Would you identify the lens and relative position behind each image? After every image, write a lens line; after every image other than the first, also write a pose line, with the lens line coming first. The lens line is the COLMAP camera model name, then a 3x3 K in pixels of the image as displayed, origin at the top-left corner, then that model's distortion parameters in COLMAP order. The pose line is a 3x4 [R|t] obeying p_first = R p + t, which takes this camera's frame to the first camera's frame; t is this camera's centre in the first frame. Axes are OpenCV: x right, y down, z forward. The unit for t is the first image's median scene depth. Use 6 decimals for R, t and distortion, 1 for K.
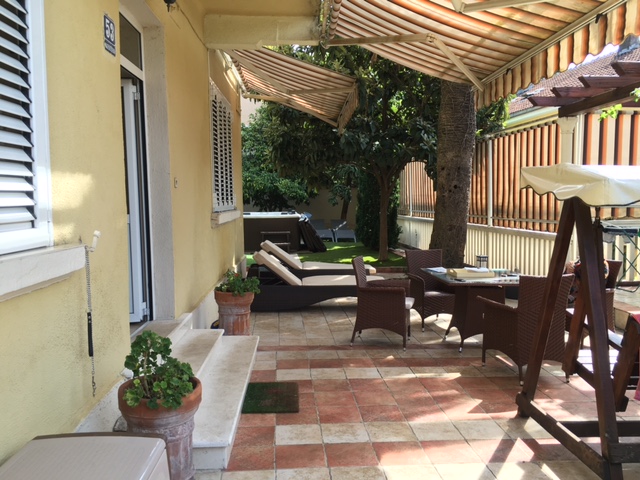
lens RADIAL K [[539.6, 0, 320.8], [0, 539.6, 239.7], [0, 0, 1]] dist [0.079429, -0.080144]
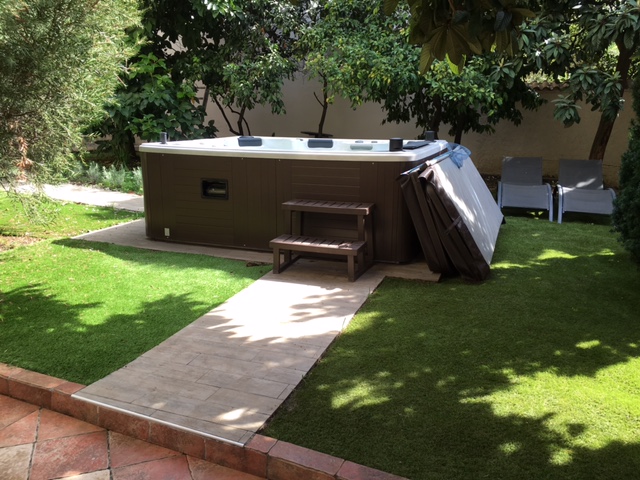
lens RADIAL K [[539.6, 0, 317.7], [0, 539.6, 239.7], [0, 0, 1]] dist [0.079429, -0.080144]
pose [[0.907997, 0.100454, -0.406756, 0.030070], [-0.045270, 0.988671, 0.143111, -0.030684], [0.416524, -0.111530, 0.902258, 0.572441]]
